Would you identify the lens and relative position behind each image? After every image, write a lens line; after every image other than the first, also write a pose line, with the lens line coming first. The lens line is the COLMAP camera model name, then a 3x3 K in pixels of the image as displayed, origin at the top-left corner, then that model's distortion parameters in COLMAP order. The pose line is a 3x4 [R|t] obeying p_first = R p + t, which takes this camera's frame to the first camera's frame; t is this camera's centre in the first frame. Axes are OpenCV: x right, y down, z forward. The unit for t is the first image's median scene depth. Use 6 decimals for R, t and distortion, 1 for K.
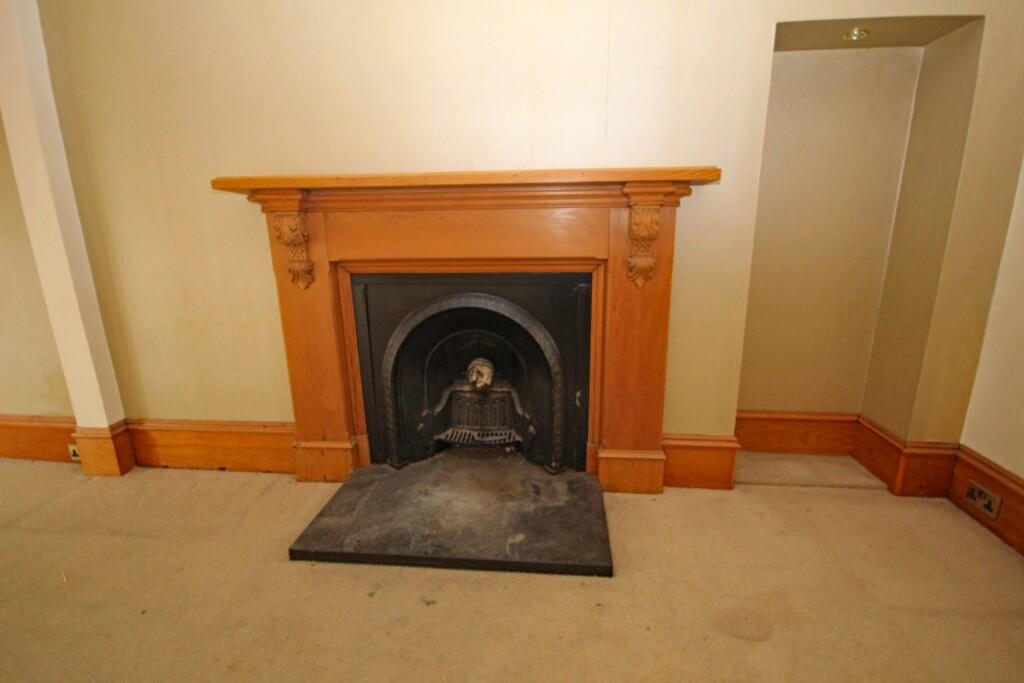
lens RADIAL K [[467.8, 0, 518.2], [0, 467.8, 343.2], [0, 0, 1]] dist [0.004821, 0.000675]
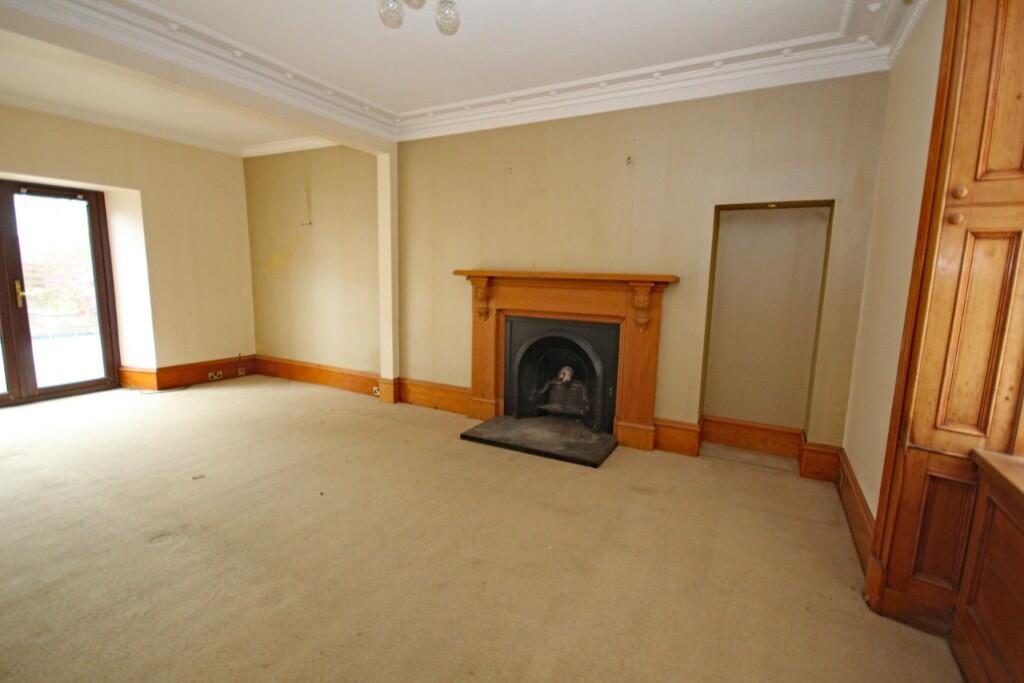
lens RADIAL K [[467.8, 0, 510.4], [0, 467.8, 340.5], [0, 0, 1]] dist [0.004821, 0.000675]
pose [[0.920584, 0.090126, -0.380004, 0.425317], [-0.130291, 0.988139, -0.081279, 0.116349], [0.368171, 0.124335, 0.921407, -0.816326]]
